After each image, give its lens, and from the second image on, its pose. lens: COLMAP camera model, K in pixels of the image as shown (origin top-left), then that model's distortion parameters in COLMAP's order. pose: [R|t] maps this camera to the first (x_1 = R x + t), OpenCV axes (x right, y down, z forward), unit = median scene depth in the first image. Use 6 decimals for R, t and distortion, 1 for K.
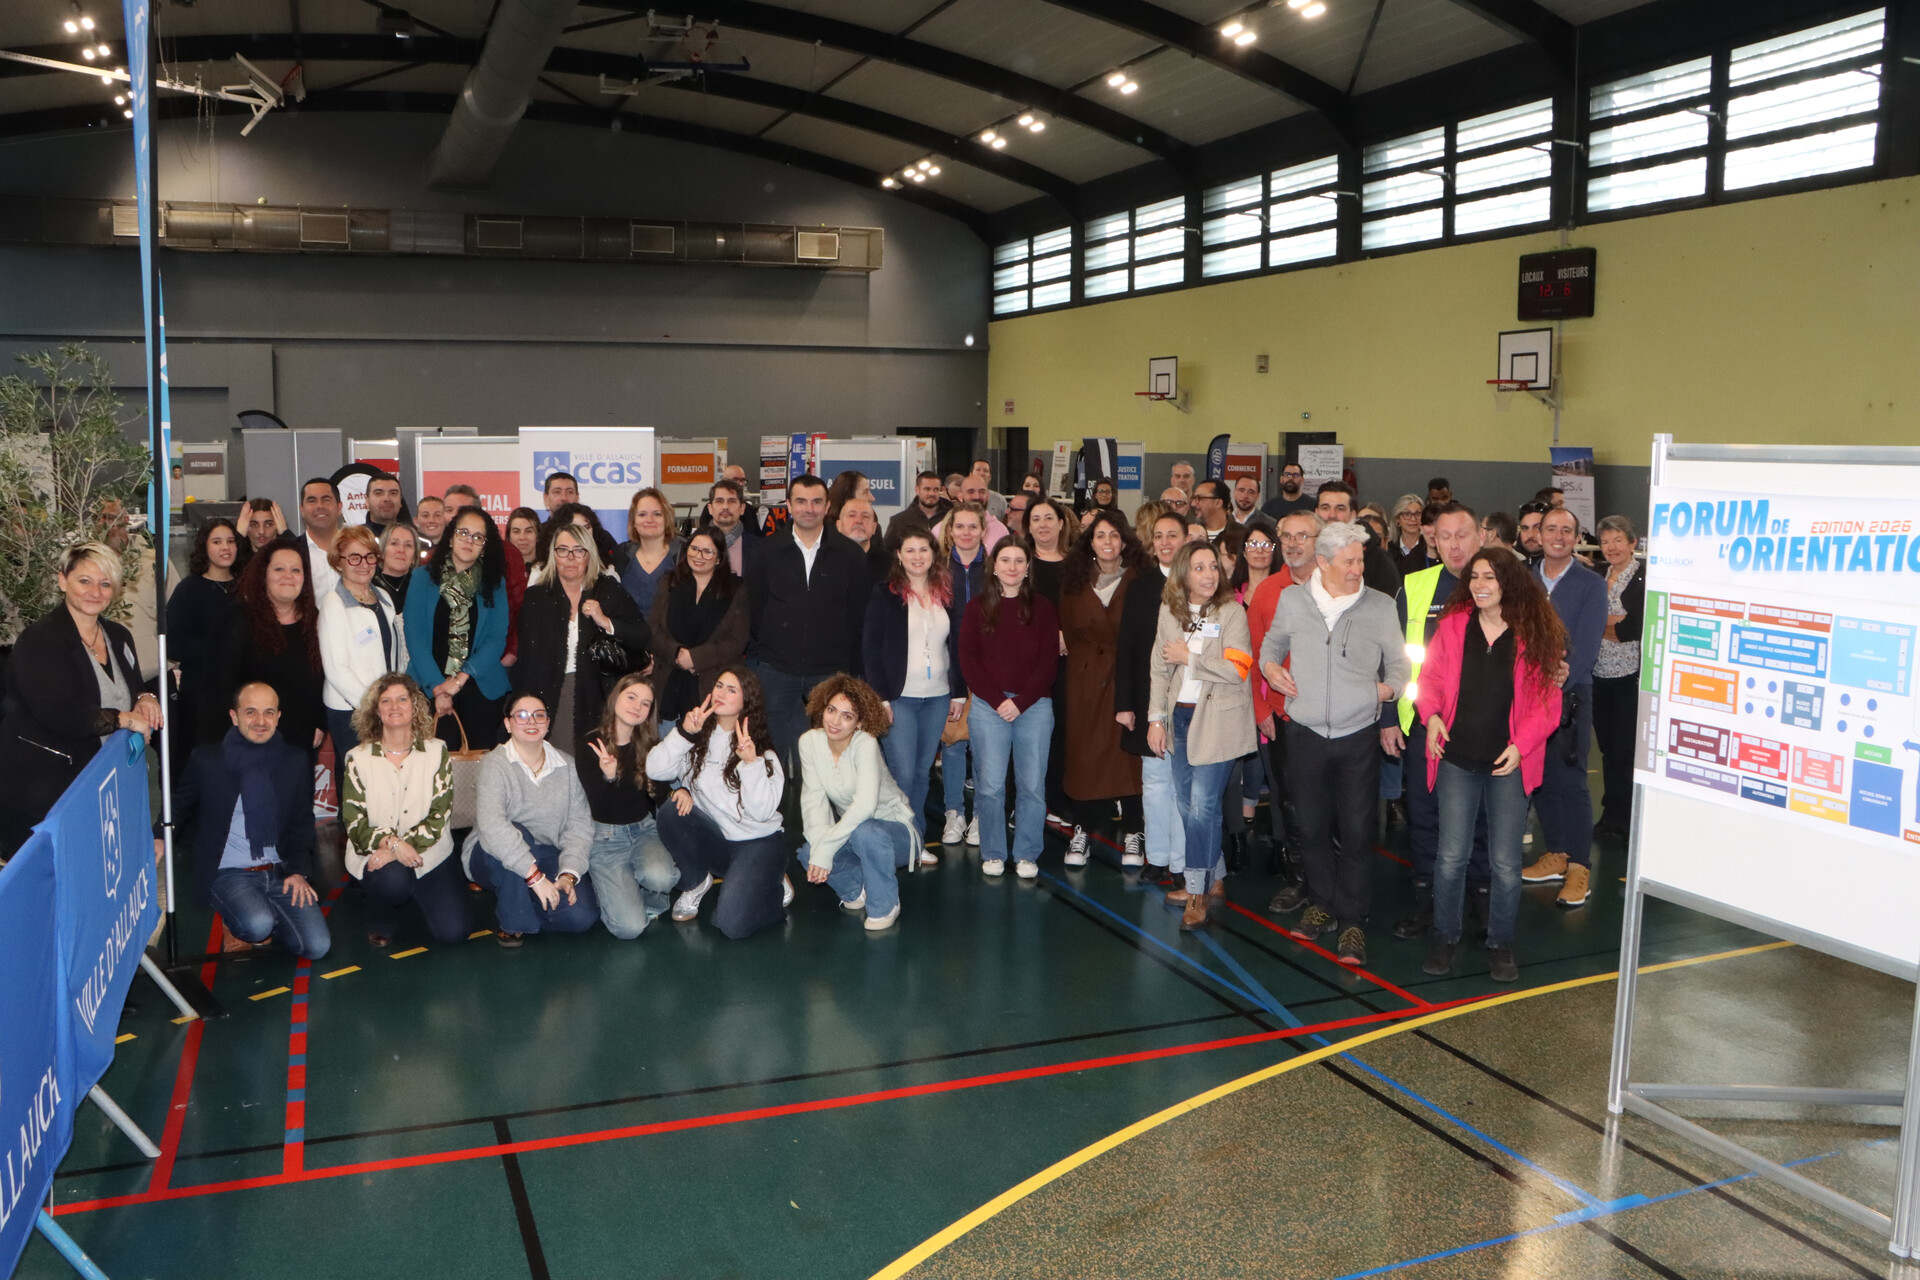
lens RADIAL K [[1690.1, 0, 960.0], [0, 1690.1, 640.0], [0, 0, 1]] dist [-0.097955, 0.006620]
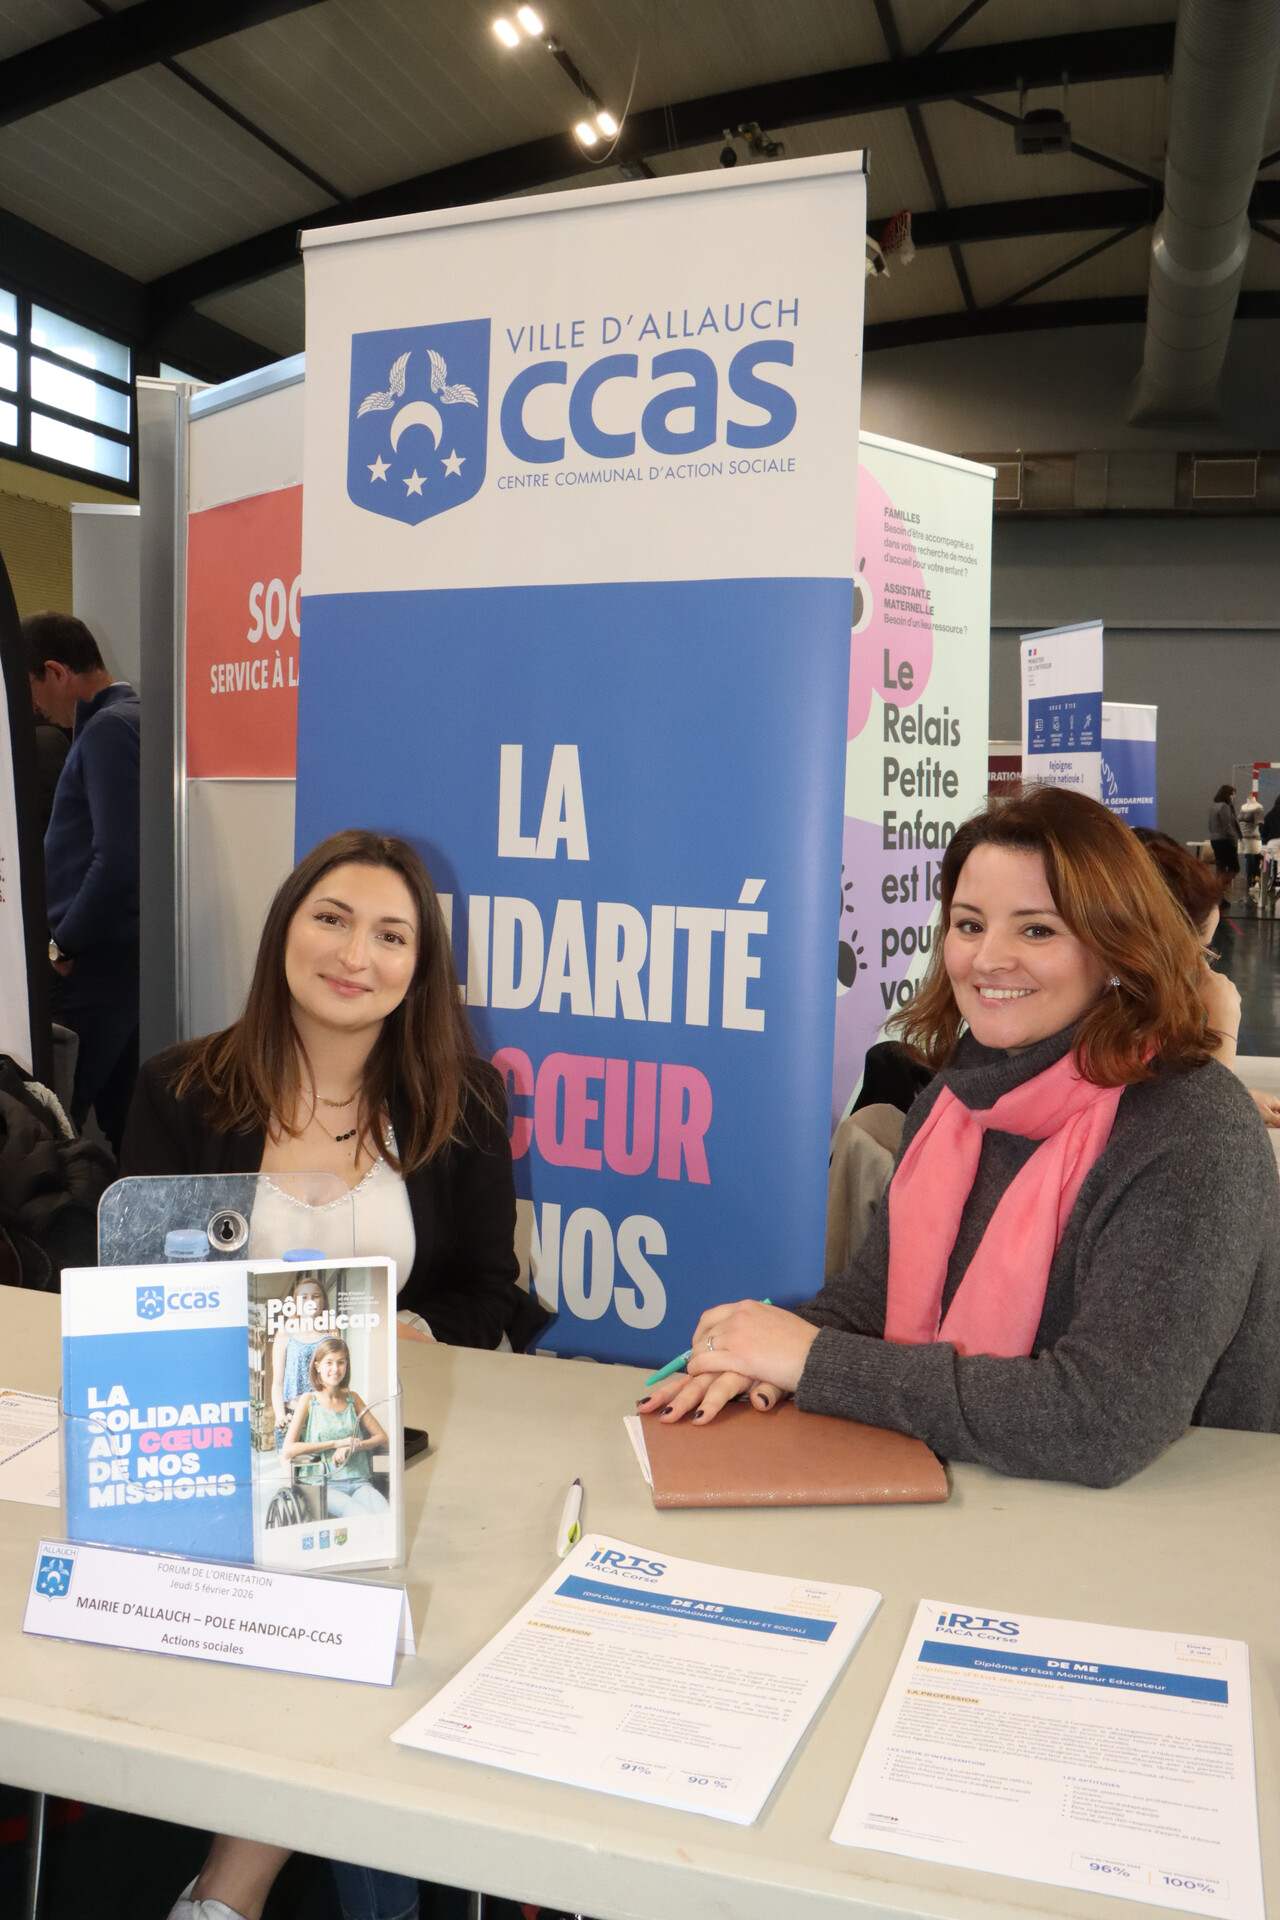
lens RADIAL K [[1690.1, 0, 640.0], [0, 1690.1, 960.0], [0, 0, 1]] dist [-0.097955, 0.006620]
pose [[0.791660, 0.070716, -0.606856, -0.047434], [-0.092559, 0.995696, -0.004720, -0.017912], [0.603910, 0.059907, 0.794798, 0.492490]]
